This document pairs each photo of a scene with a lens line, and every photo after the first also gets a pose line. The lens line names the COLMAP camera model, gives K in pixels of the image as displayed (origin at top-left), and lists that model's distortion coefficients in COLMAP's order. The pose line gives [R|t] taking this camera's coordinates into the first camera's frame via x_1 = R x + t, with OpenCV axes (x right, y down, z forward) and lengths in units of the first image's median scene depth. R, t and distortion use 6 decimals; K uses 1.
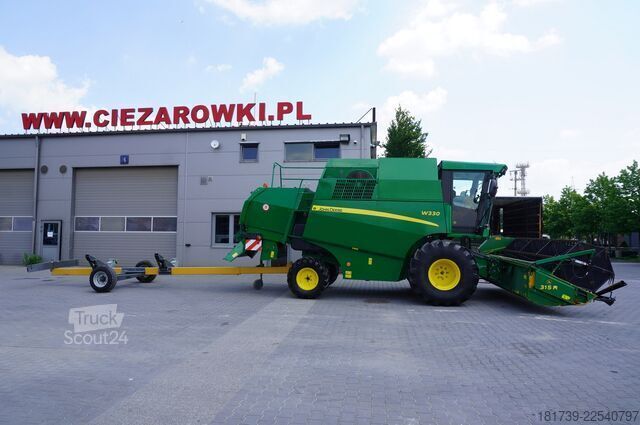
lens RADIAL K [[435.8, 0, 316.8], [0, 435.8, 211.3], [0, 0, 1]] dist [-0.035169, 0.015773]
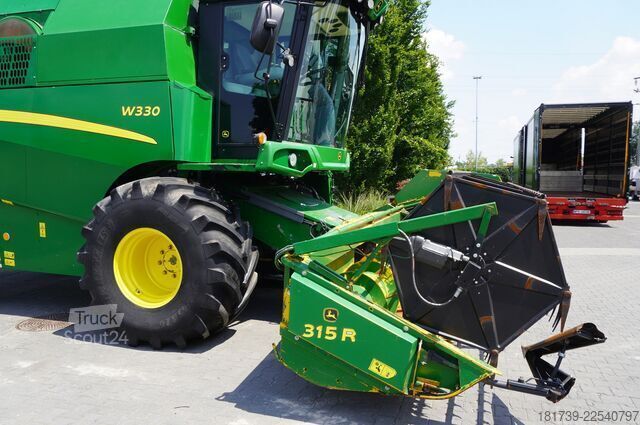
lens RADIAL K [[516.4, 0, 314.4], [0, 516.4, 210.3], [0, 0, 1]] dist [-0.001121, 0.010037]
pose [[0.986372, -0.008090, -0.164328, 0.443230], [0.027941, 0.992519, 0.118851, 0.038046], [0.162138, -0.121823, 0.979219, 0.499591]]
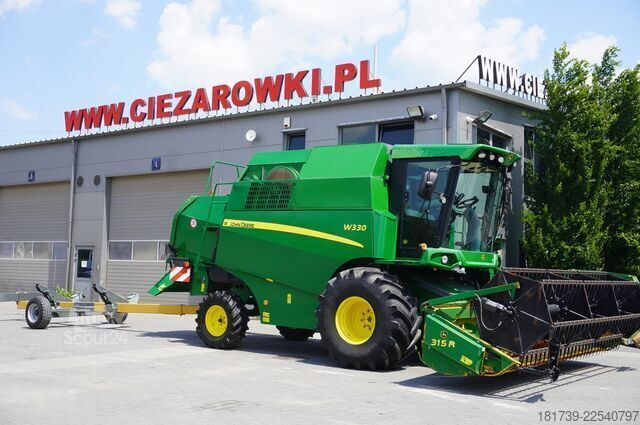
lens RADIAL K [[764.1, 0, 318.0], [0, 764.1, 211.0], [0, 0, 1]] dist [-0.011124, 0.000000]
pose [[0.883974, -0.023591, -0.466941, 0.676742], [0.007341, 0.999303, -0.036588, 0.019200], [0.467479, 0.028915, 0.883531, -0.044691]]
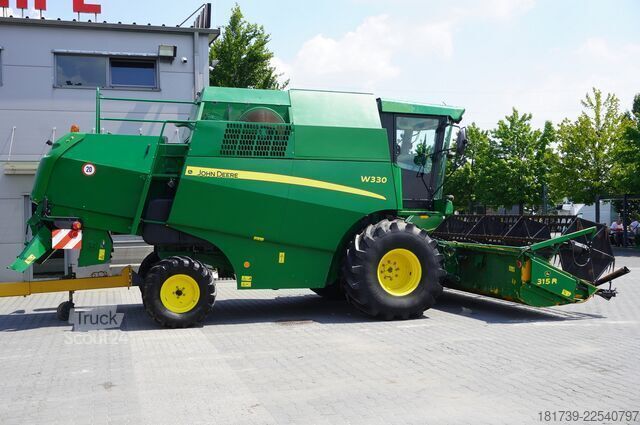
lens RADIAL K [[706.5, 0, 320.5], [0, 706.5, 211.6], [0, 0, 1]] dist [-0.005553, 0.000000]
pose [[0.907999, -0.022008, 0.418393, -0.226837], [0.001999, 0.998836, 0.048201, 0.001296], [-0.418967, -0.042930, 0.906986, 0.067961]]
